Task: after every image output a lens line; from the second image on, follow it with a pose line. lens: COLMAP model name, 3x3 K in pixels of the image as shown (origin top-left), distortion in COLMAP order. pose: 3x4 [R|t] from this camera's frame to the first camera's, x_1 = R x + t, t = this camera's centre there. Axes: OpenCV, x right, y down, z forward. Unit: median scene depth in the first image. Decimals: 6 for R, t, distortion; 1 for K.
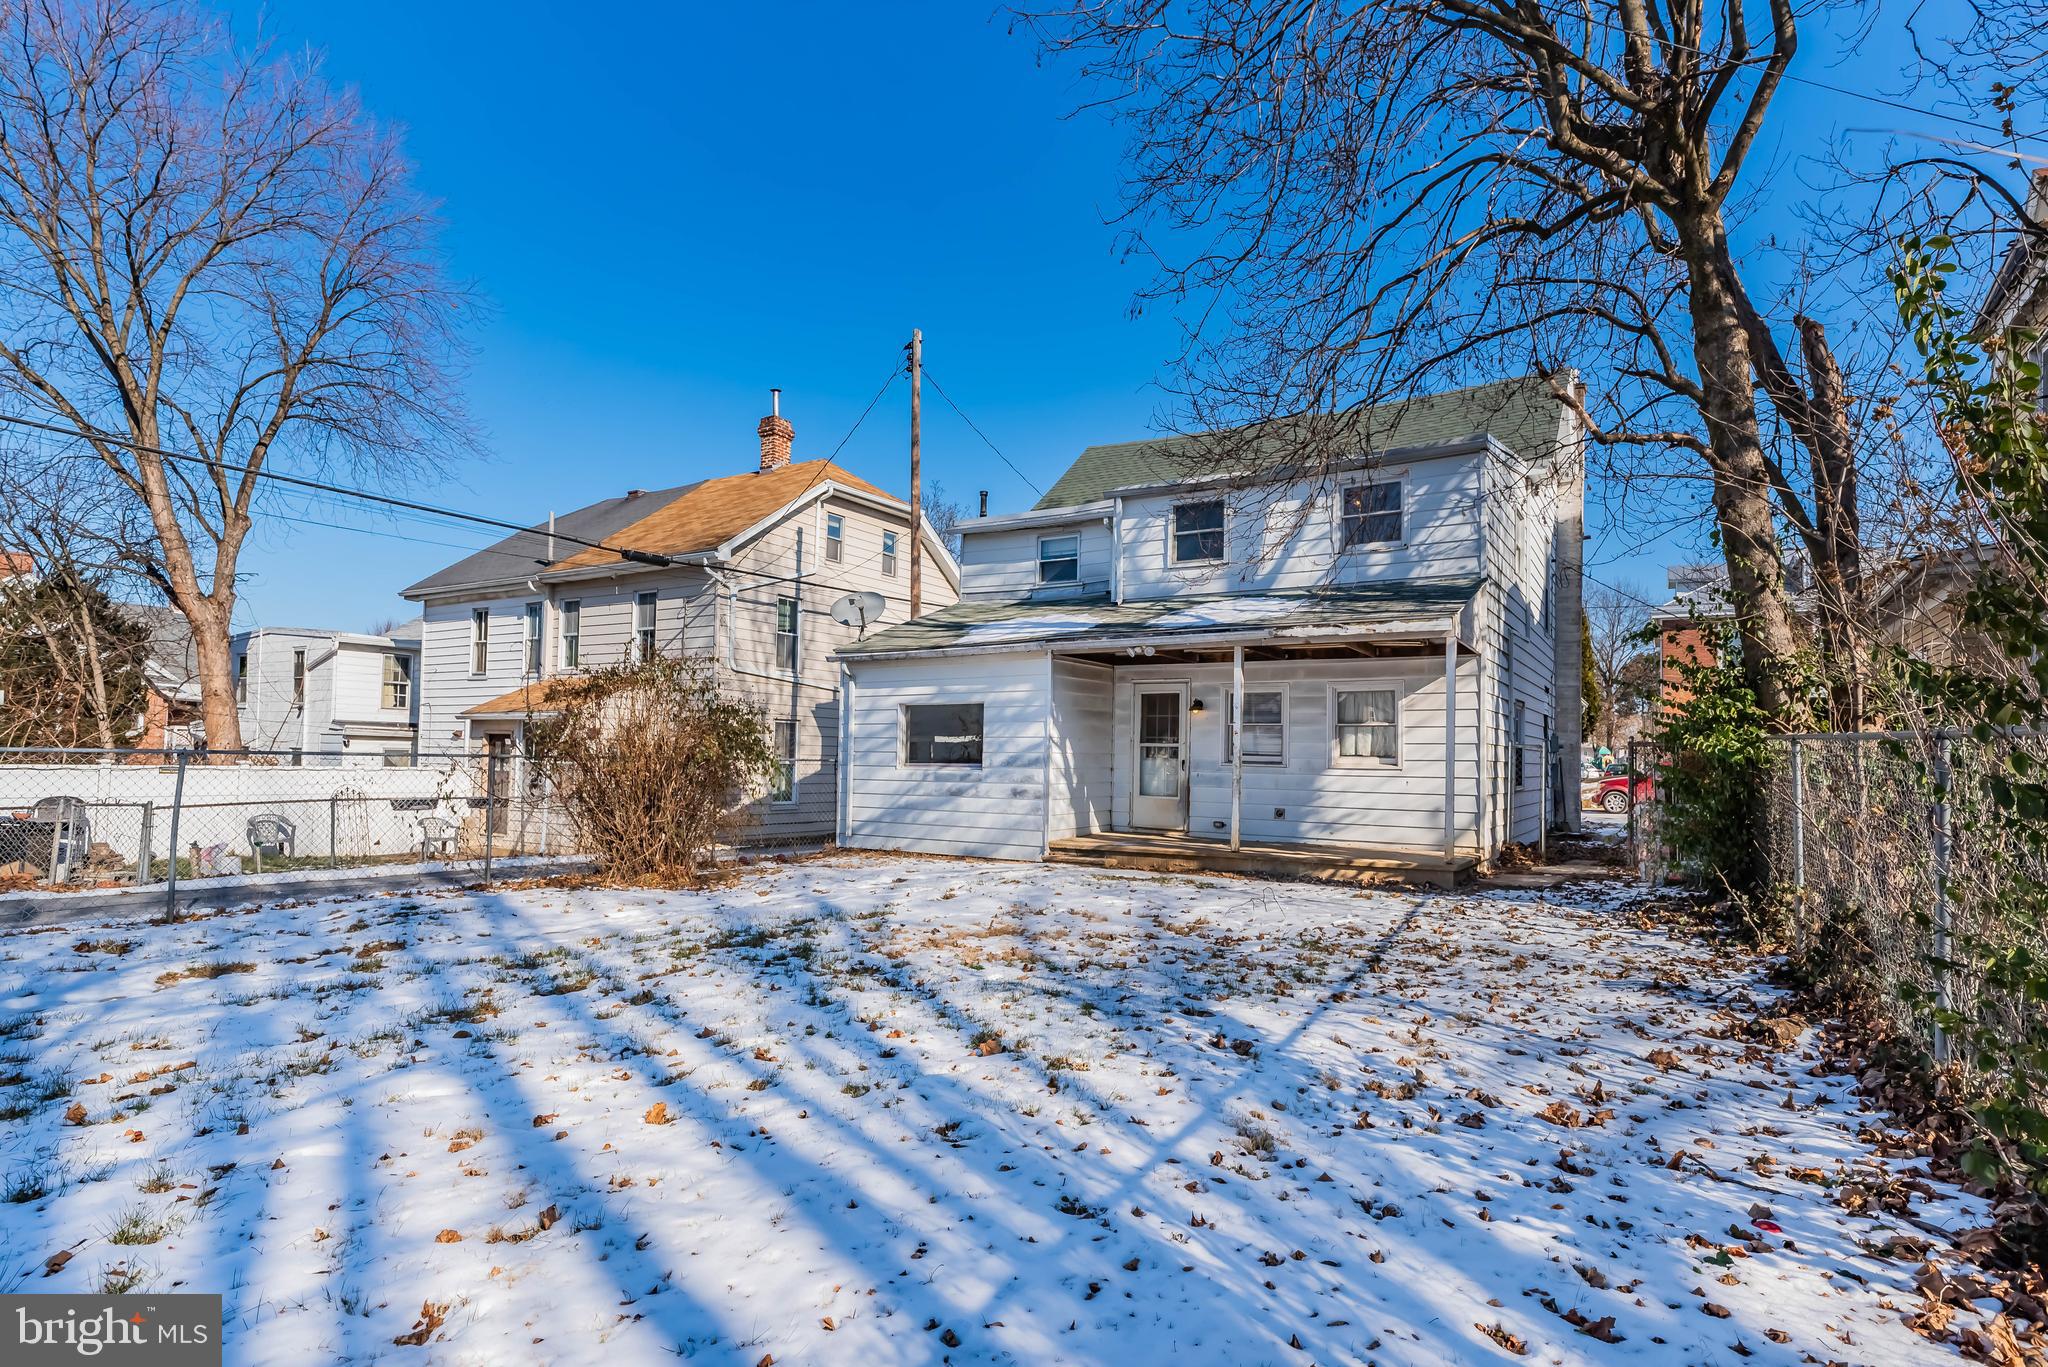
lens RADIAL K [[1002.5, 0, 1009.0], [0, 1002.5, 717.6], [0, 0, 1]] dist [0.001642, -0.000776]
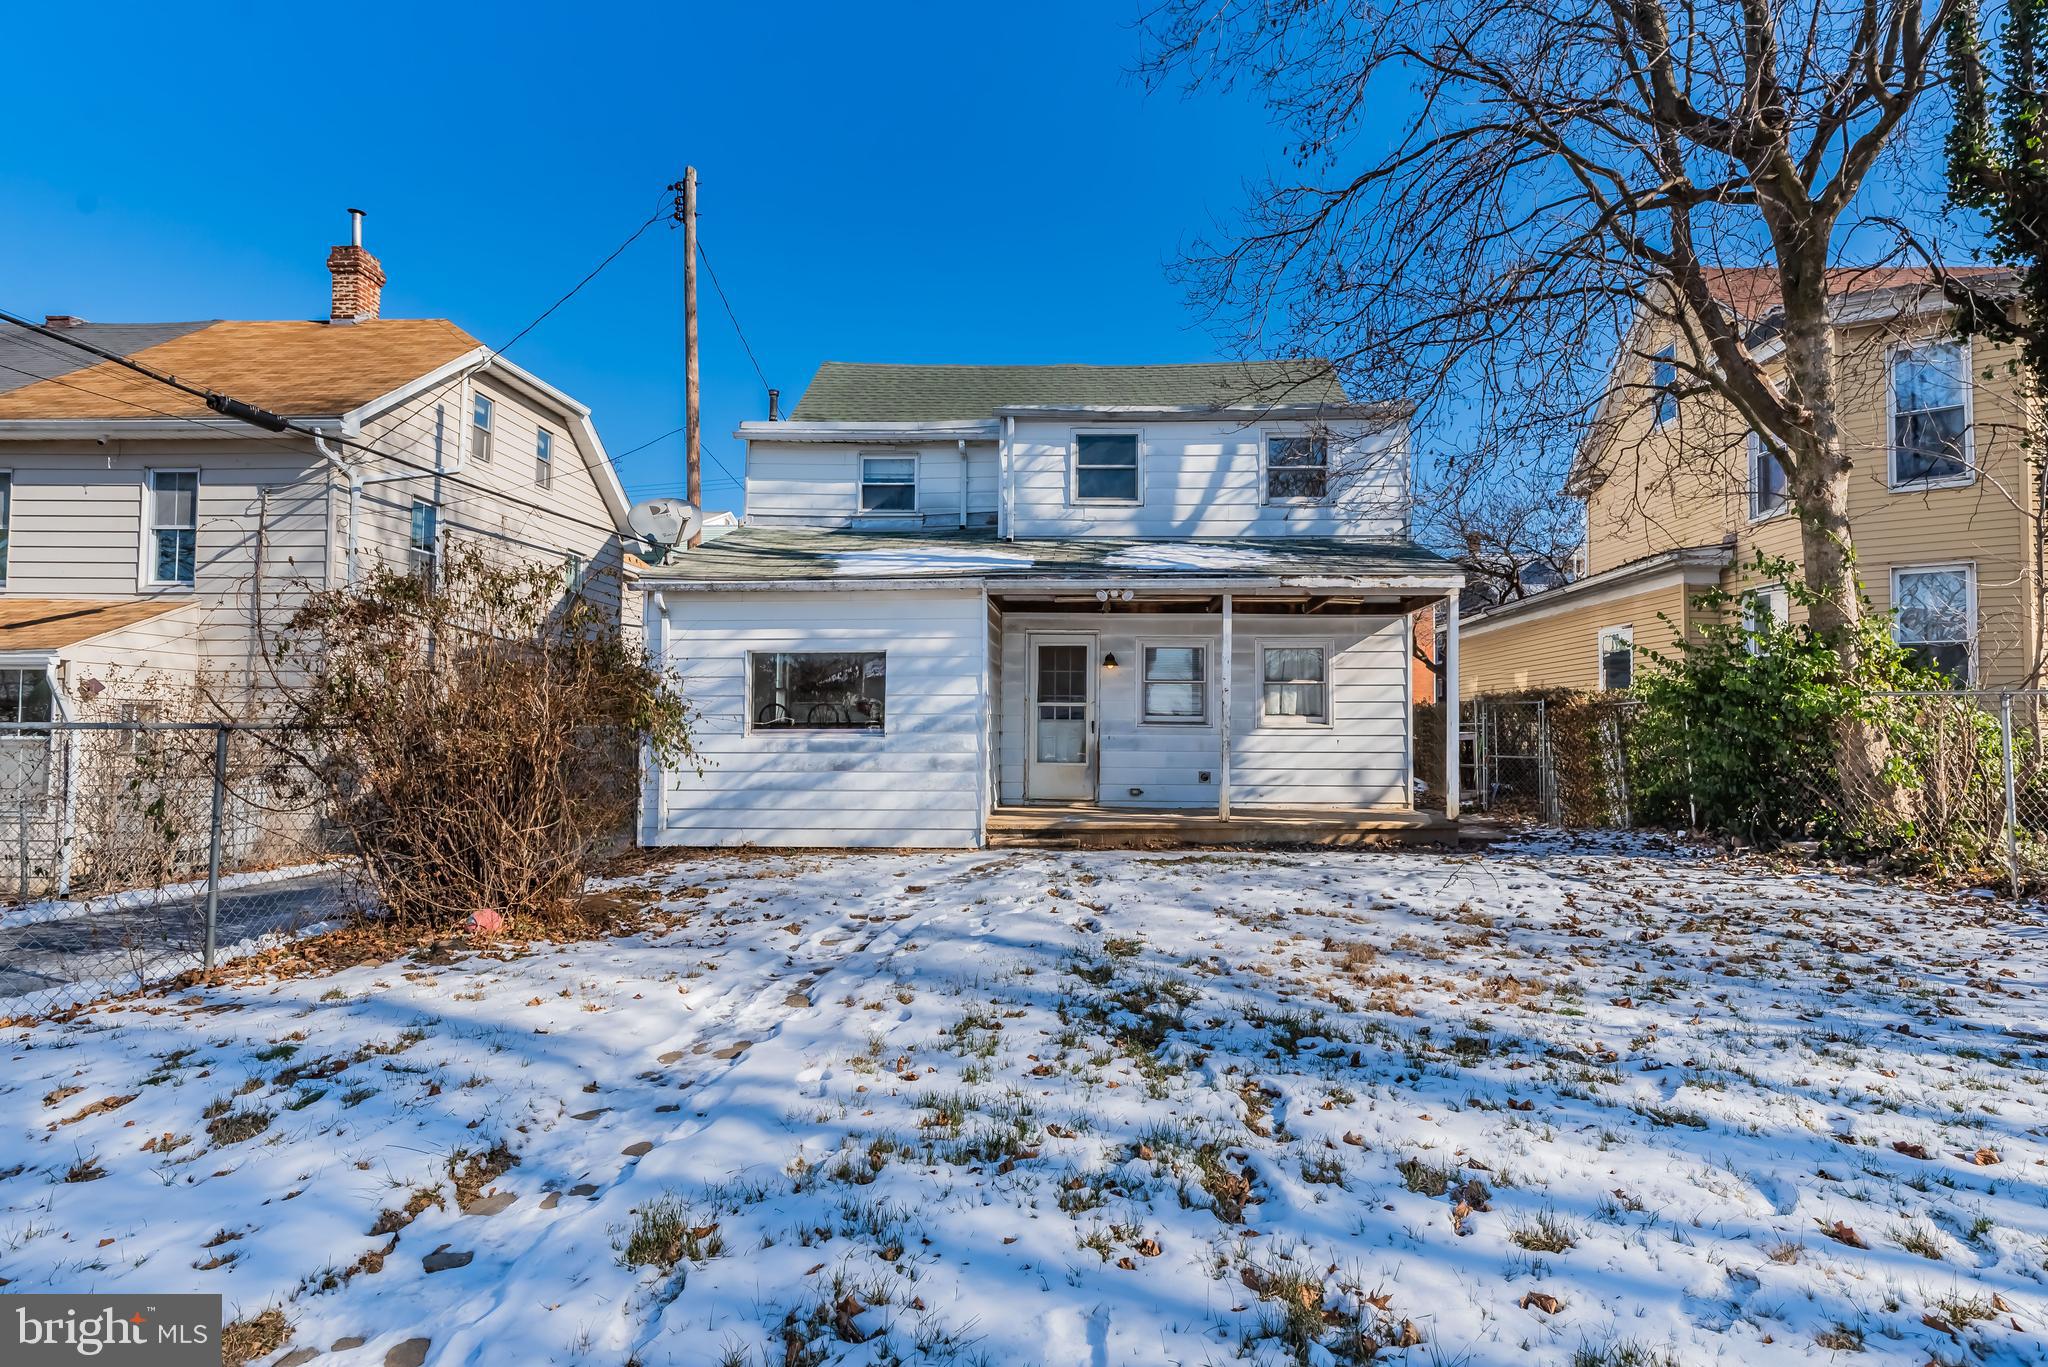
lens RADIAL K [[1002.5, 0, 1021.8], [0, 1002.5, 679.3], [0, 0, 1]] dist [0.001642, -0.000776]
pose [[0.864187, 0.009979, 0.503072, -0.325514], [-0.009403, 0.999949, -0.003682, 0.008686], [-0.503083, -0.001548, 0.864236, 0.261692]]
